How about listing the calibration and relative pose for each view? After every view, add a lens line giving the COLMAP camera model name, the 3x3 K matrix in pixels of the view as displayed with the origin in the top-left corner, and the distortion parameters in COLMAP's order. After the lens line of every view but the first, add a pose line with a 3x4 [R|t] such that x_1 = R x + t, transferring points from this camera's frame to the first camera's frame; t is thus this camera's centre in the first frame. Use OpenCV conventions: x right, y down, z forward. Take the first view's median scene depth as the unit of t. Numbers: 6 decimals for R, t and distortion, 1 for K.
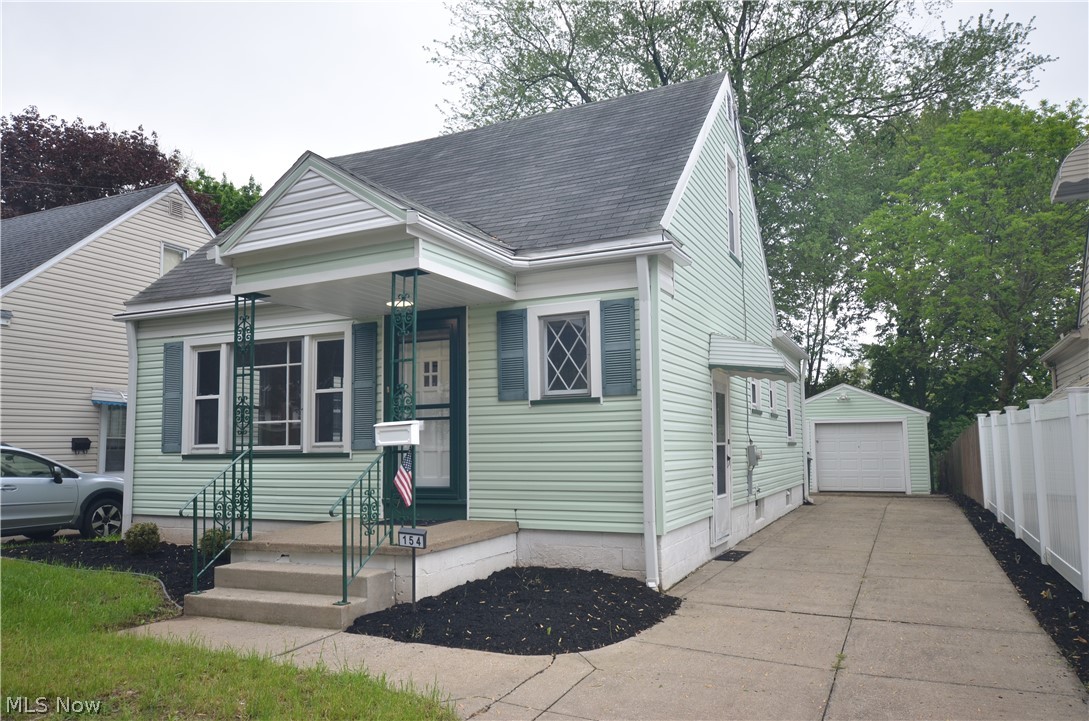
lens RADIAL K [[805.8, 0, 544.5], [0, 805.8, 360.5], [0, 0, 1]] dist [0.003871, 0.003315]
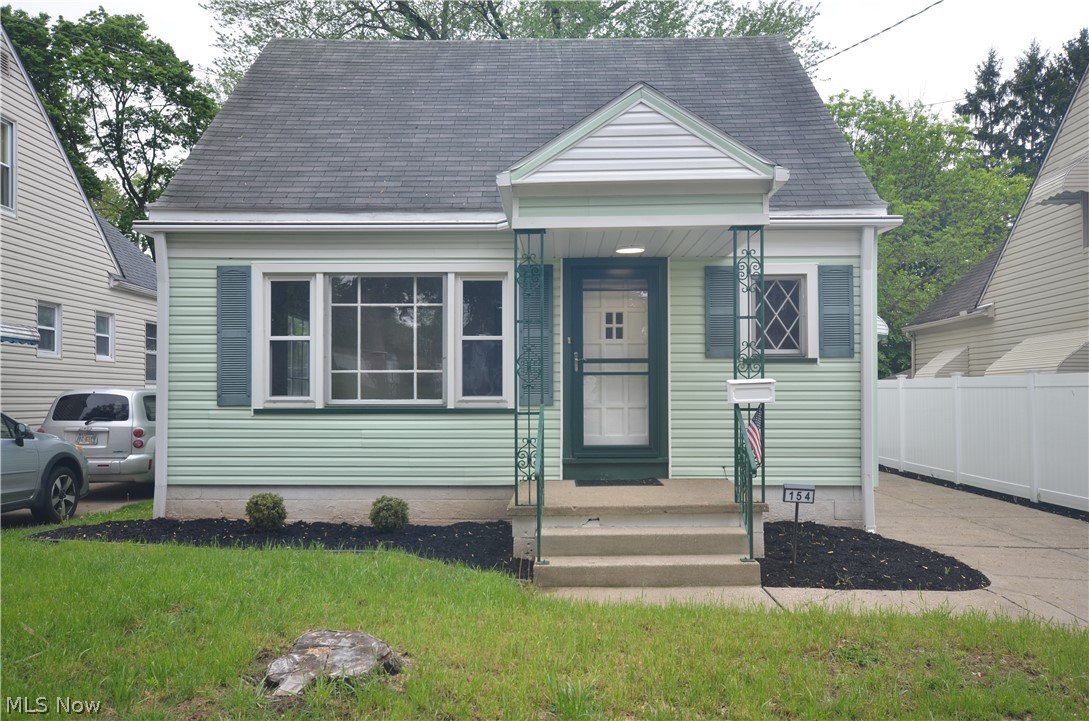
lens RADIAL K [[930.5, 0, 544.5], [0, 930.5, 360.5], [0, 0, 1]] dist [0.001728, 0.000495]
pose [[0.899826, 0.029975, 0.435218, -0.717941], [-0.057815, 0.997031, 0.050865, 0.007168], [-0.432401, -0.070932, 0.898887, 0.063773]]
